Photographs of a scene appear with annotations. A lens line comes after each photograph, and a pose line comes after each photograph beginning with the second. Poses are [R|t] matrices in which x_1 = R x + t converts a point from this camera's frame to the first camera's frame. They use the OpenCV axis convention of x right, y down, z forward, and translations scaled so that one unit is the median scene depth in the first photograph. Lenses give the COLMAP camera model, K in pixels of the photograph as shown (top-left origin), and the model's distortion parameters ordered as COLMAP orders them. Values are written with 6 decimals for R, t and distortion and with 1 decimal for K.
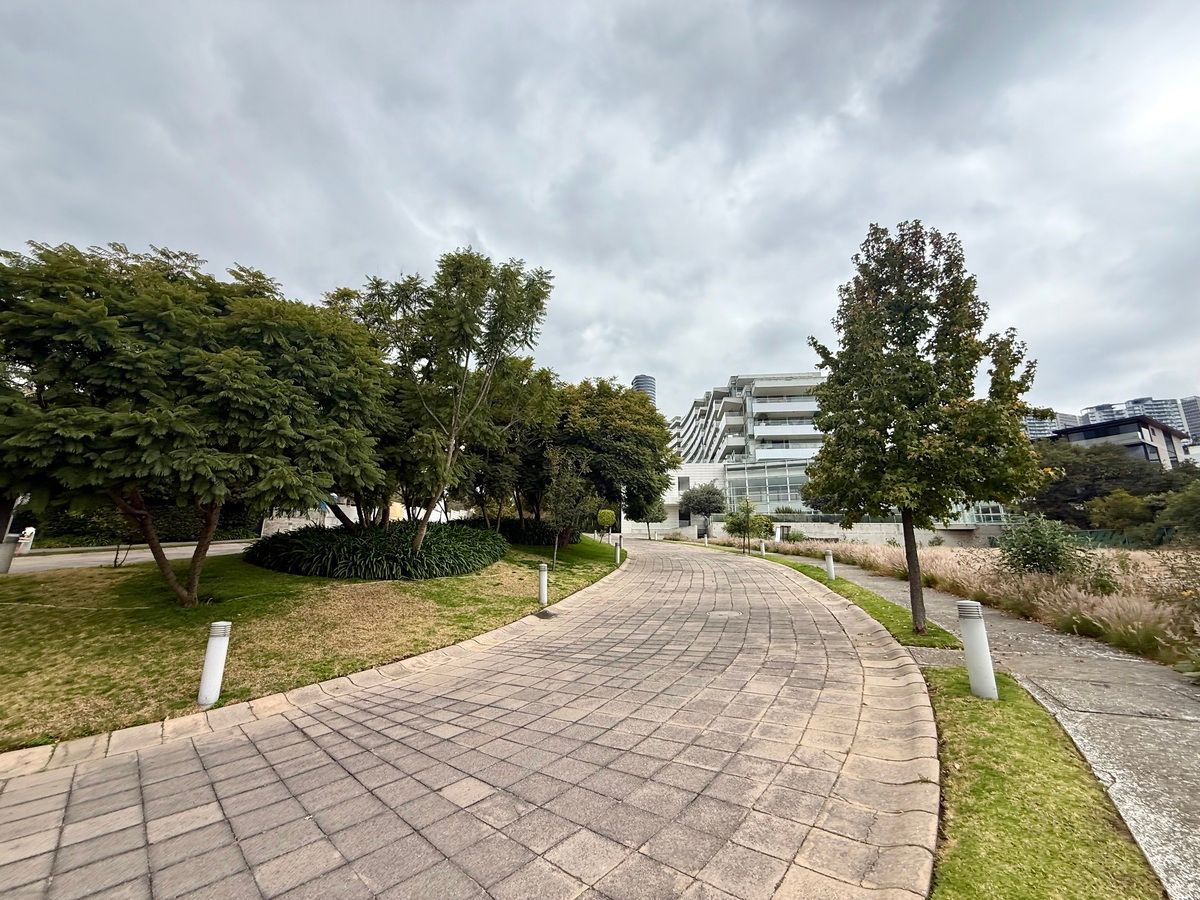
lens RADIAL K [[480.5, 0, 600.7], [0, 480.5, 449.8], [0, 0, 1]] dist [0.000558, 0.000067]
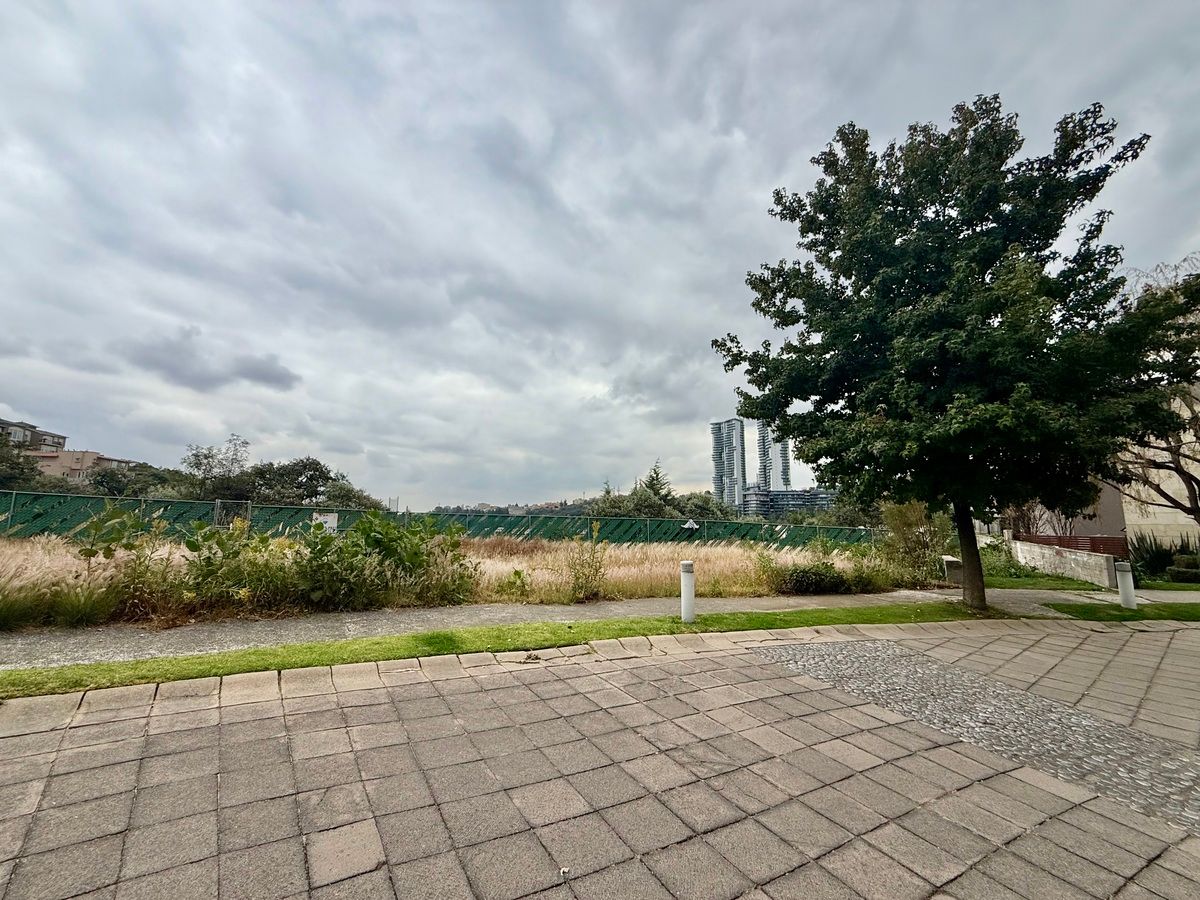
lens RADIAL K [[480.5, 0, 603.3], [0, 480.5, 450.9], [0, 0, 1]] dist [0.000558, 0.000067]
pose [[-0.975790, 0.006517, 0.218612, -0.864697], [-0.072513, 0.933379, -0.351489, 0.465868], [-0.206338, -0.358832, -0.910310, 1.941435]]
